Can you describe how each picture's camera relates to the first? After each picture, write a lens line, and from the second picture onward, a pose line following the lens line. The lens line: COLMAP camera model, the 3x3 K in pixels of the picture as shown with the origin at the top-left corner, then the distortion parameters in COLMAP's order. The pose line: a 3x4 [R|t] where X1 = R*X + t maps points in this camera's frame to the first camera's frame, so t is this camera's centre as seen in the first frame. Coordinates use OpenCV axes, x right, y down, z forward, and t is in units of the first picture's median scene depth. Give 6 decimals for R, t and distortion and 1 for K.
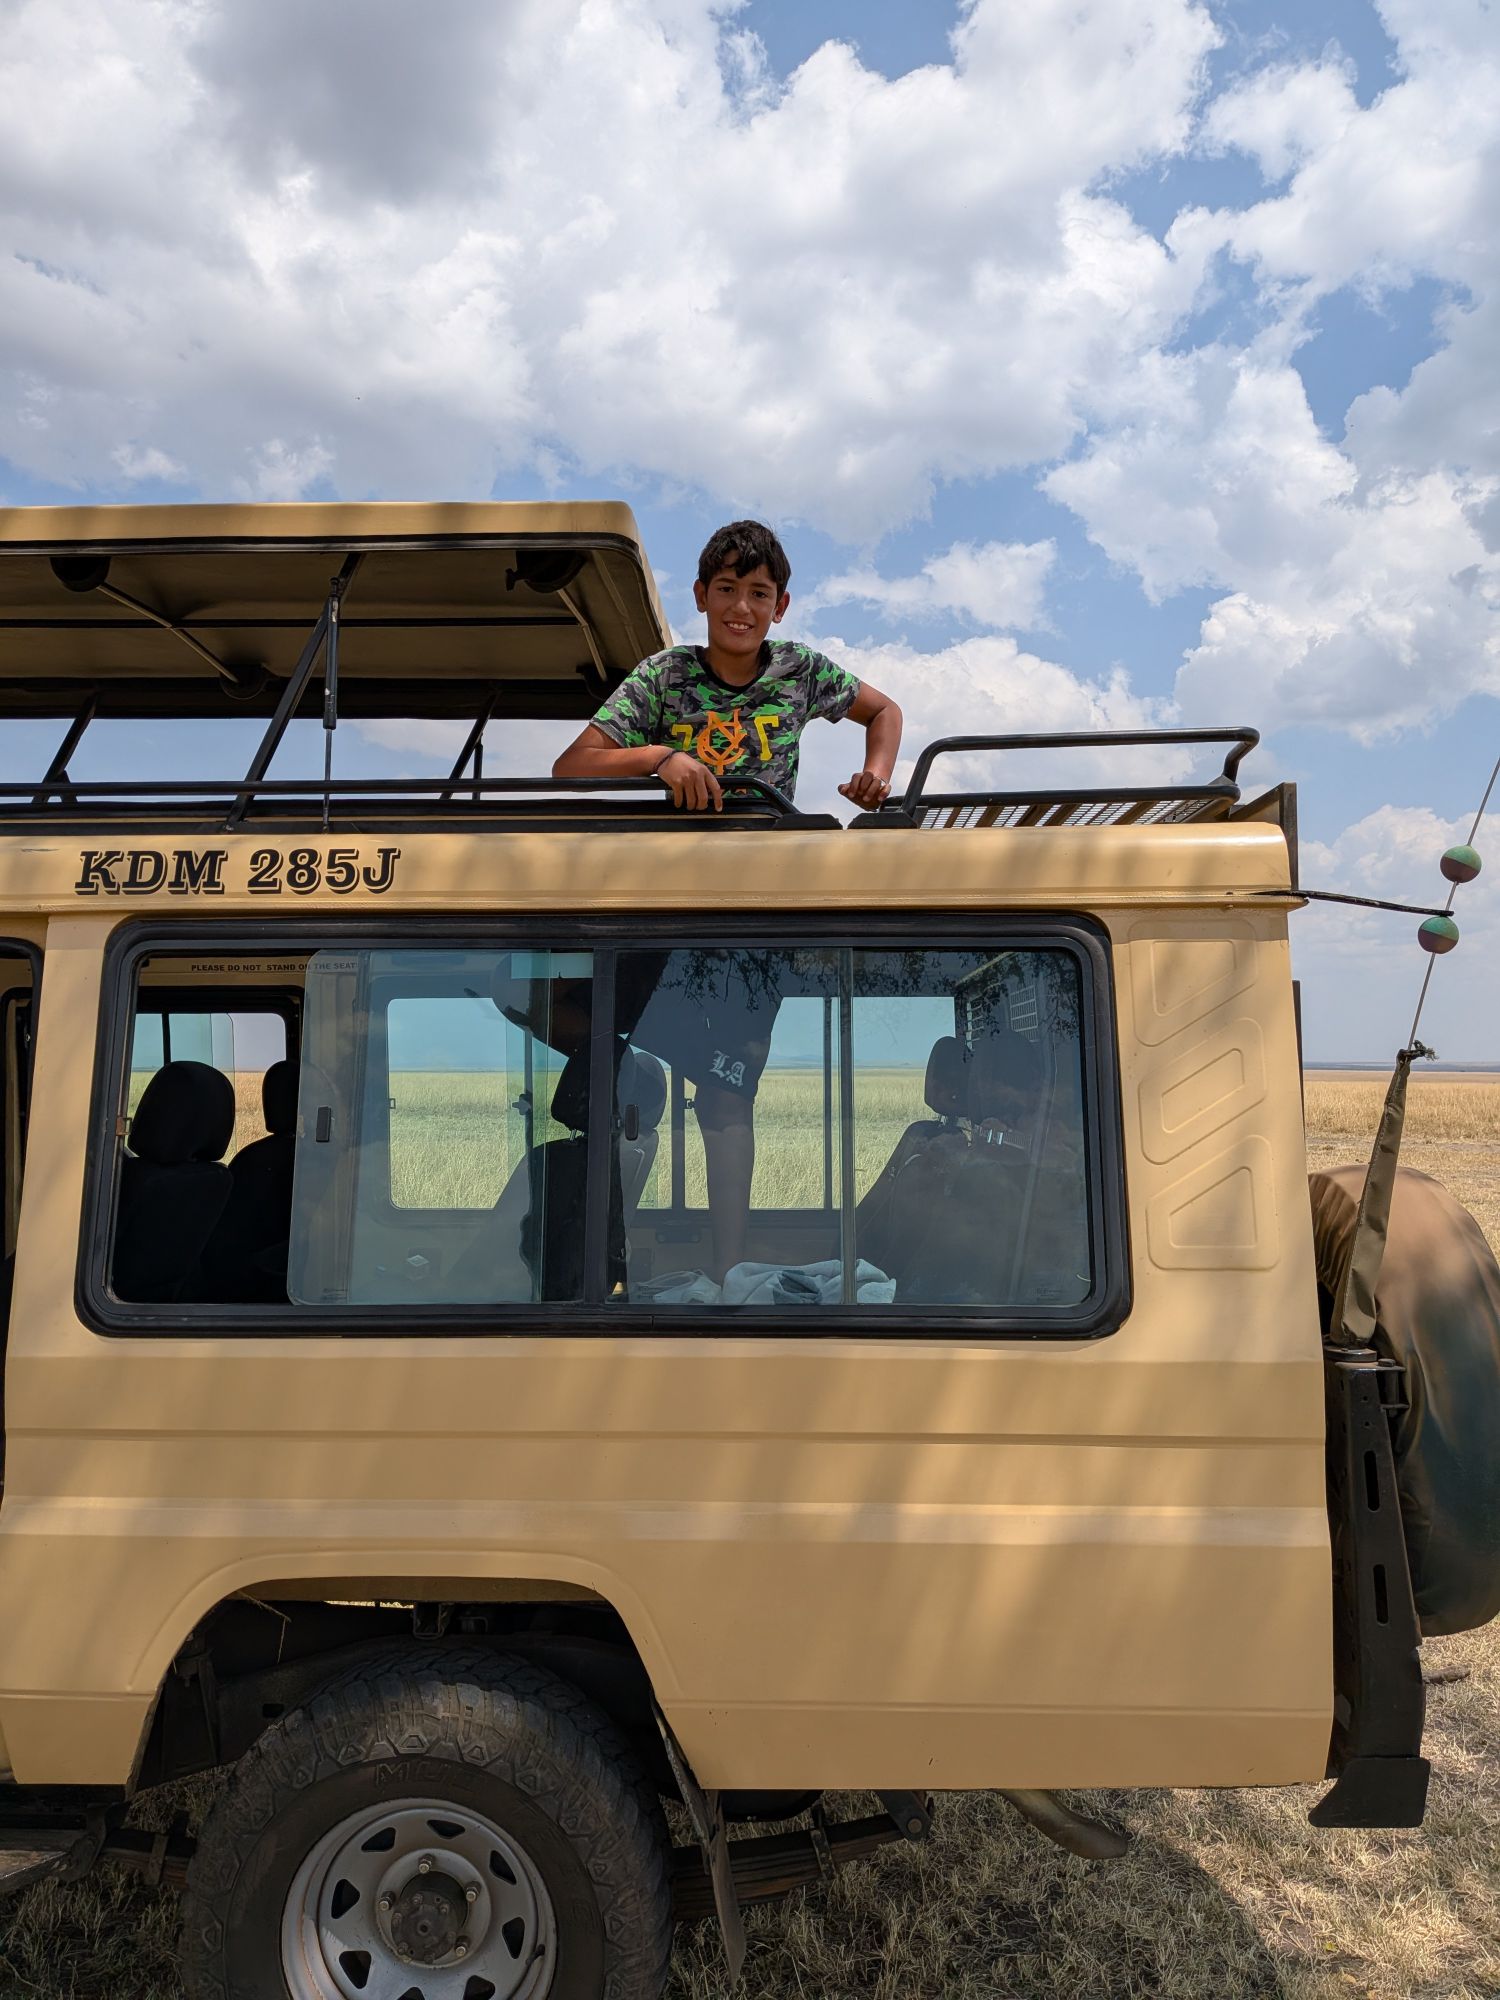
lens RADIAL K [[1408.3, 0, 770.4], [0, 1408.3, 992.3], [0, 0, 1]] dist [0.057746, -0.080441]
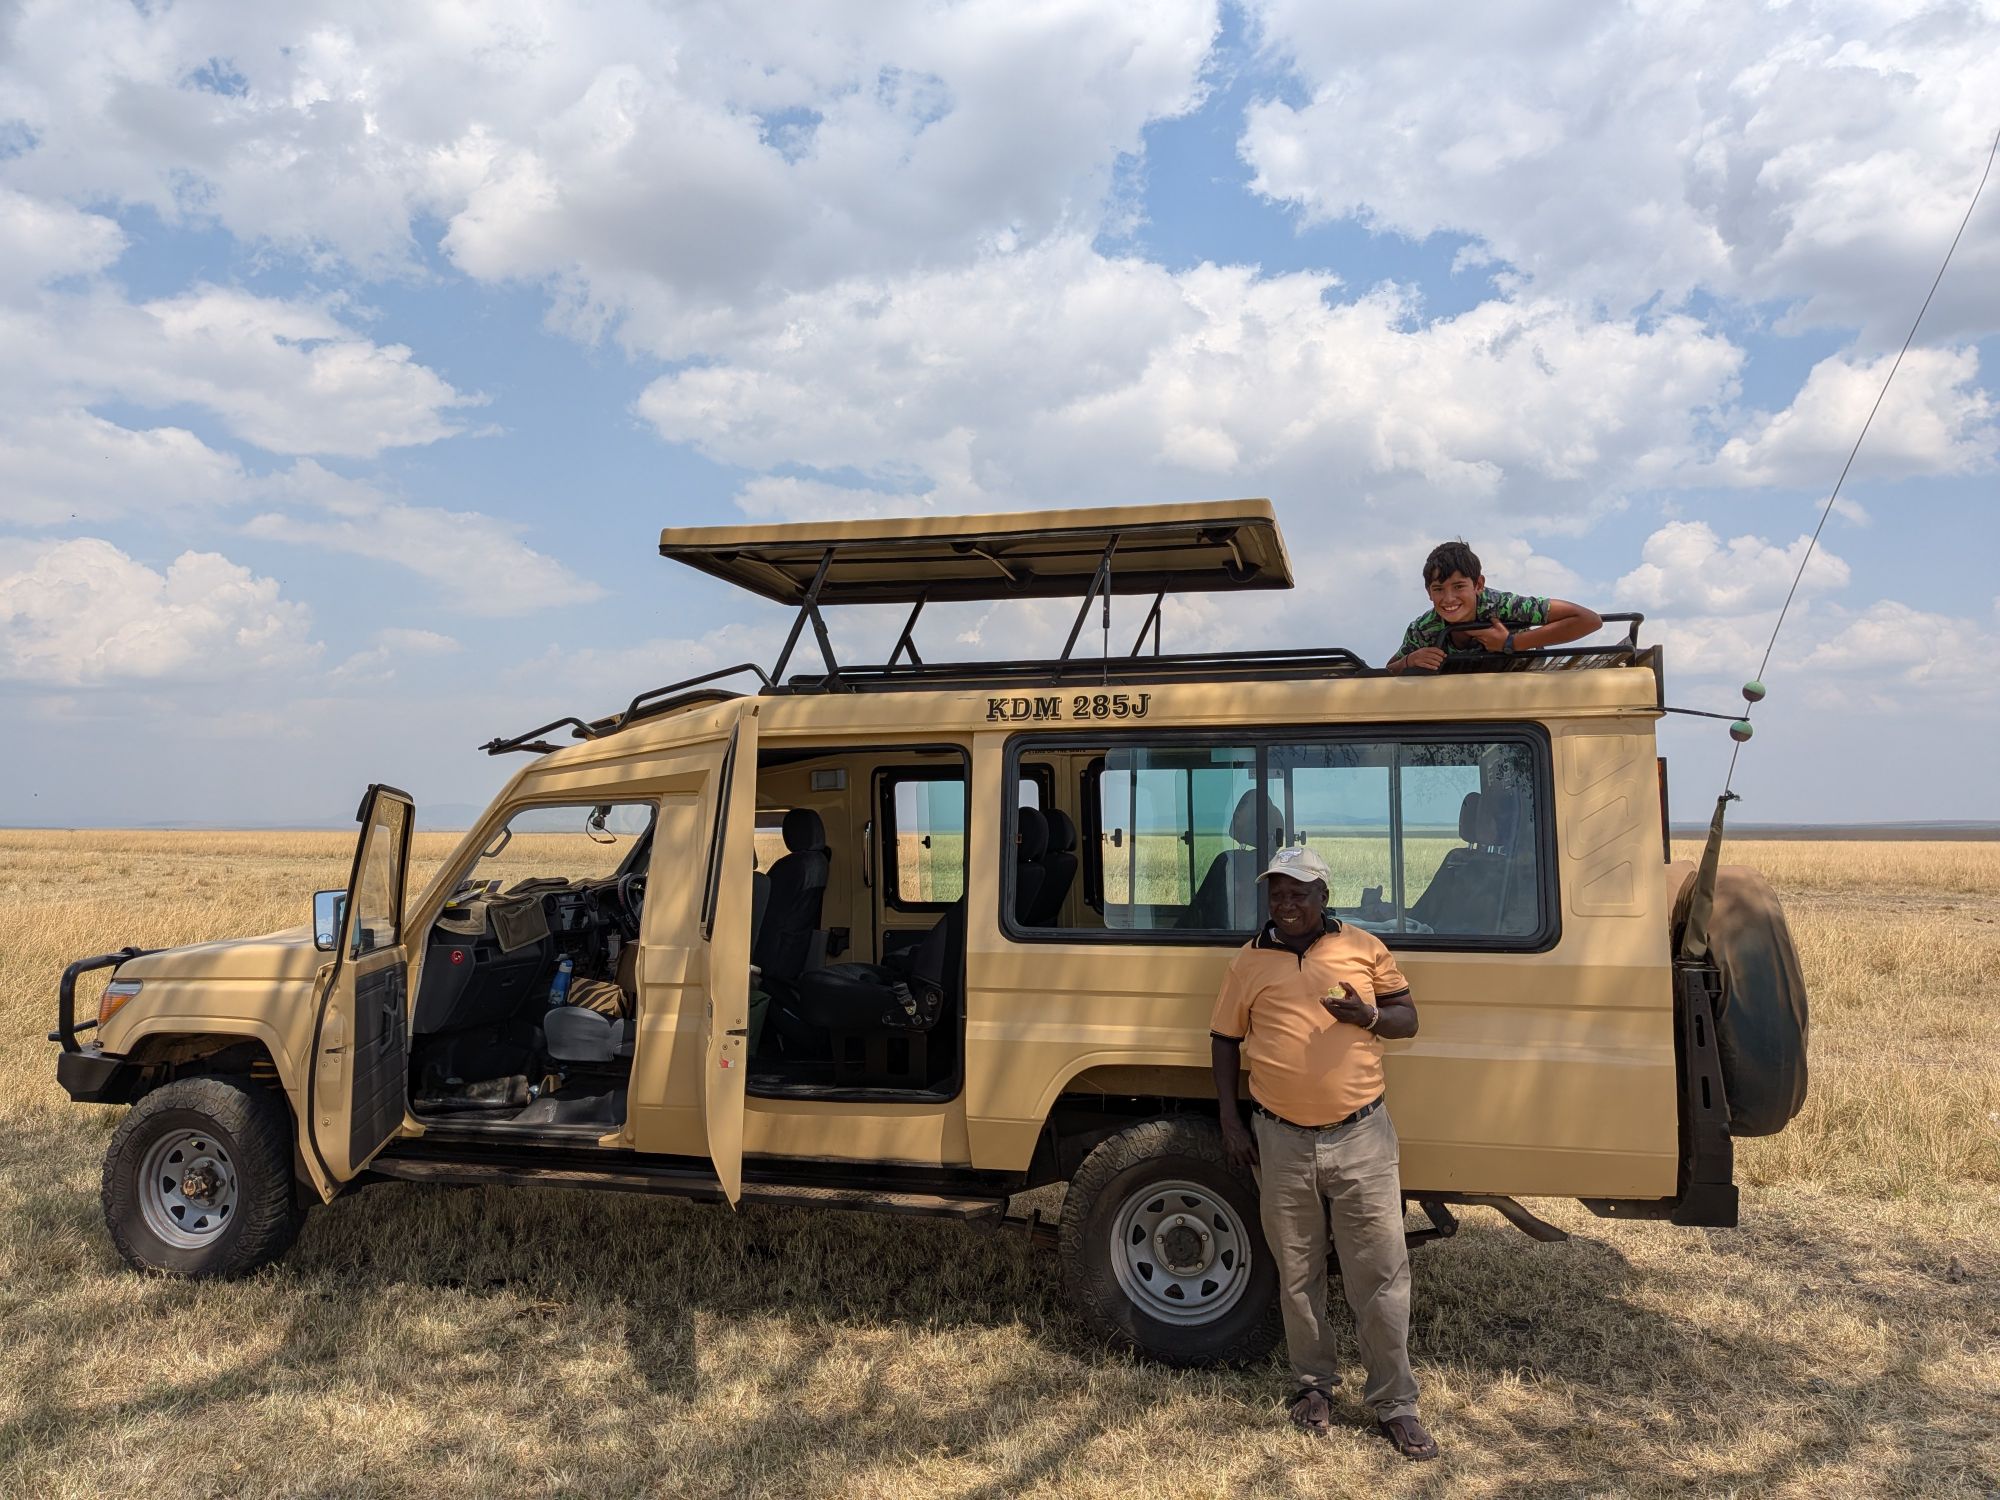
lens RADIAL K [[1417.8, 0, 1003.0], [0, 1417.8, 739.7], [0, 0, 1]] dist [0.079487, -0.111343]
pose [[0.972977, -0.016375, -0.230320, -0.017386], [0.014246, 0.999839, -0.010906, -0.022792], [0.230462, 0.007330, 0.973054, -0.933193]]
